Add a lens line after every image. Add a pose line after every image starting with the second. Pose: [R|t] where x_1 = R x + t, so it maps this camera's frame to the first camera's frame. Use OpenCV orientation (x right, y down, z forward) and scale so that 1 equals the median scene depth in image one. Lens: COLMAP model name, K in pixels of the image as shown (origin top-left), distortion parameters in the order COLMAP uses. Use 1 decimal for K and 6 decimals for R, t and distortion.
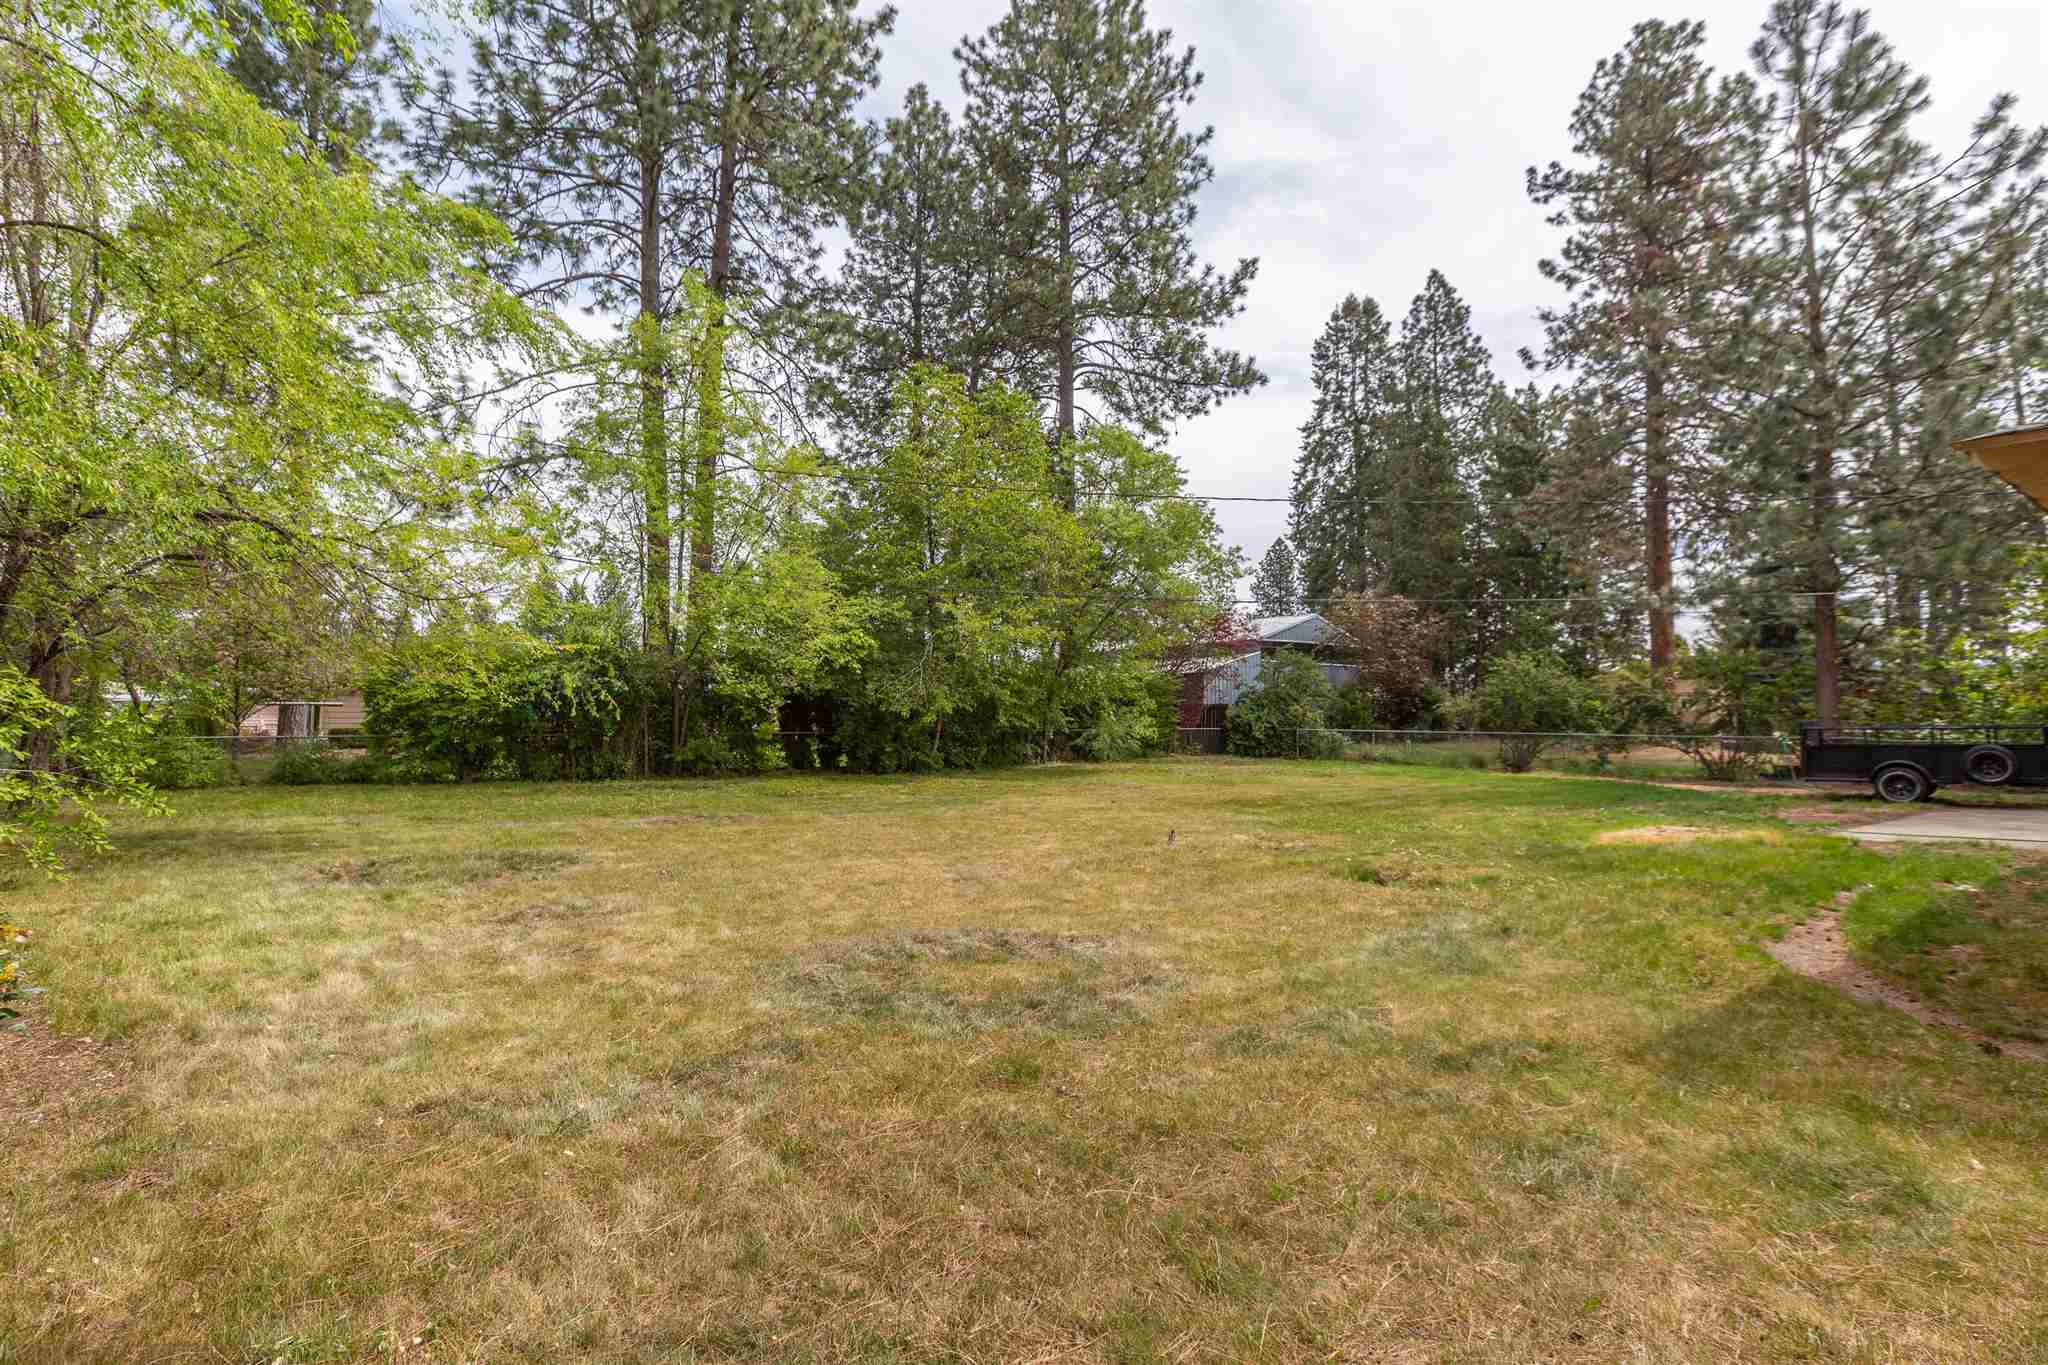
lens RADIAL K [[948.2, 0, 1021.4], [0, 948.2, 680.8], [0, 0, 1]] dist [0.005054, -0.001518]
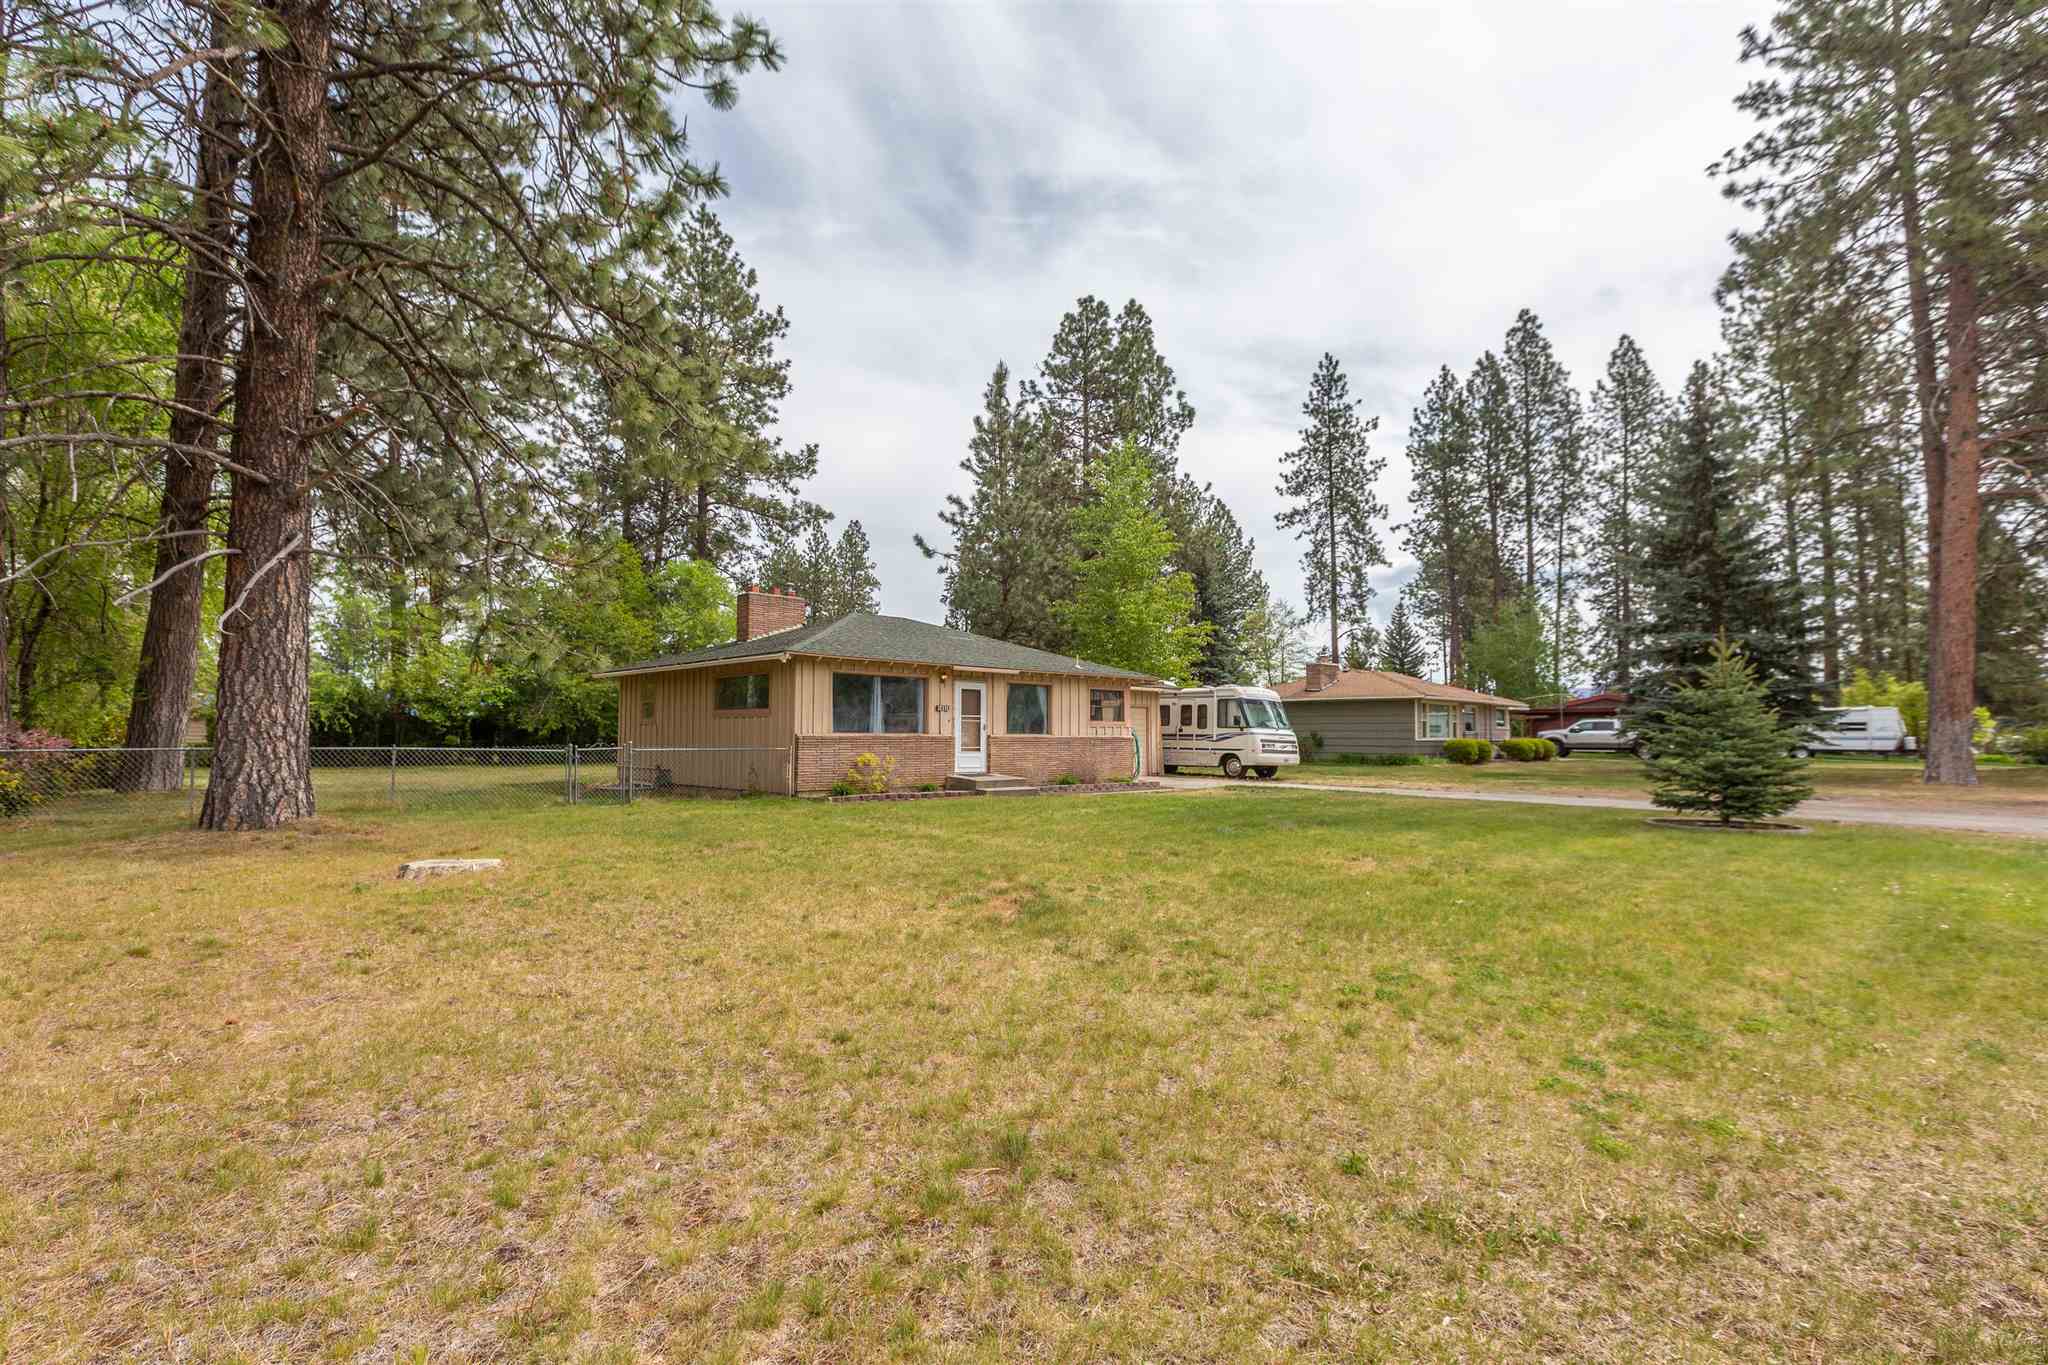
lens RADIAL K [[948.2, 0, 1030.7], [0, 948.2, 696.9], [0, 0, 1]] dist [0.005054, -0.001518]
pose [[0.988758, 0.002920, 0.149495, 0.355057], [-0.002622, 0.999994, -0.002191, -0.017554], [-0.149500, 0.001774, 0.988760, -0.611054]]
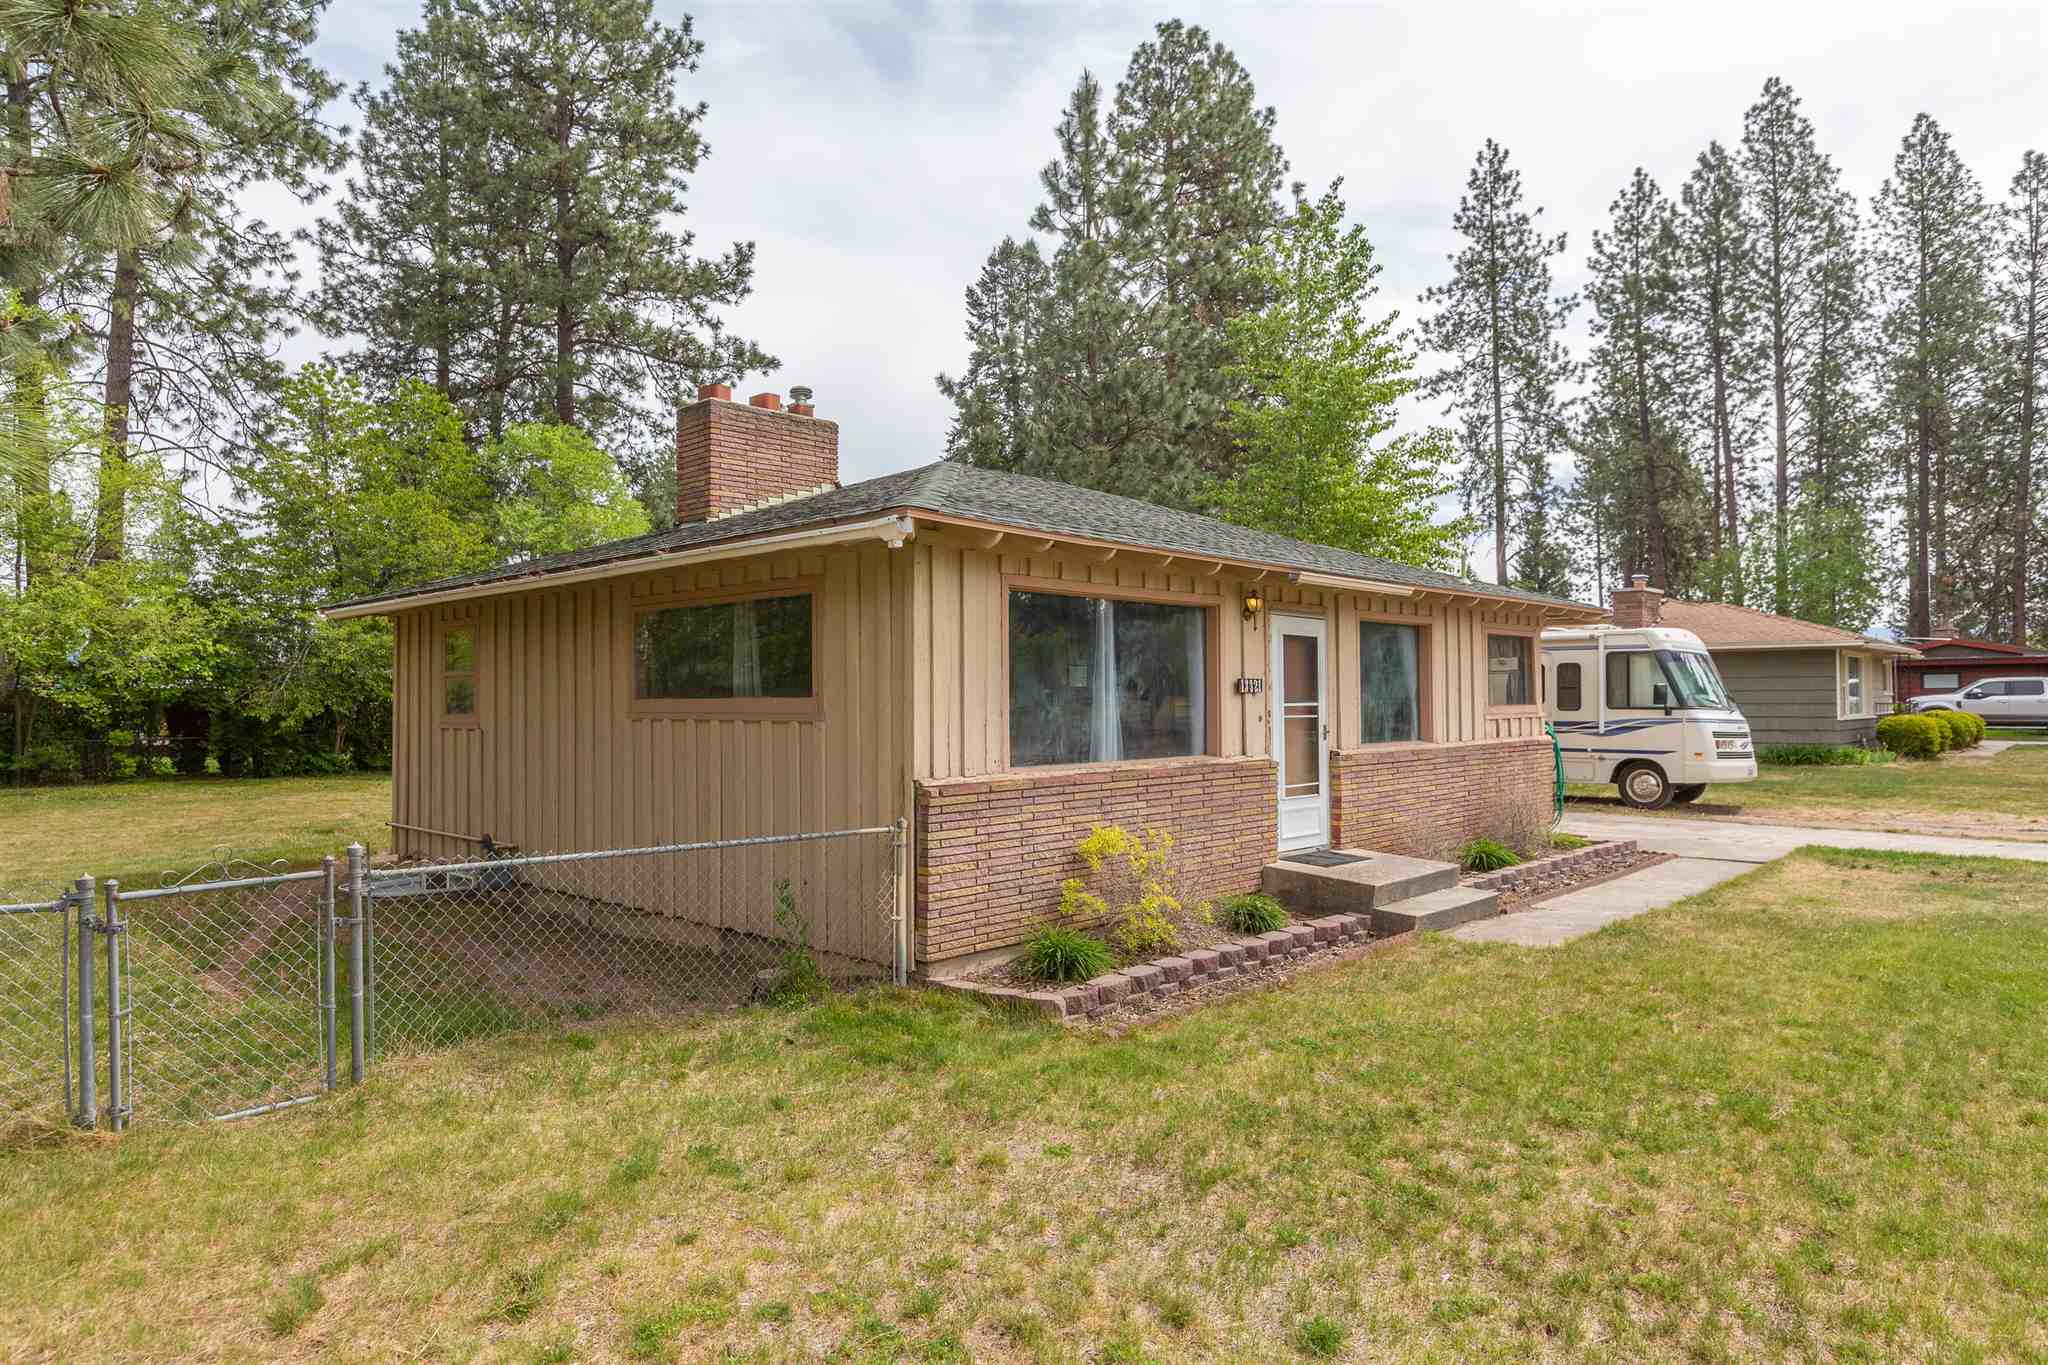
lens RADIAL K [[1202.6, 0, 1027.7], [0, 1202.6, 680.3], [0, 0, 1]] dist [0.000795, -0.002187]
pose [[0.982633, -0.011401, 0.185206, 0.283628], [0.007169, 0.999698, 0.023508, -0.020145], [-0.185419, -0.021772, 0.982418, -0.274037]]
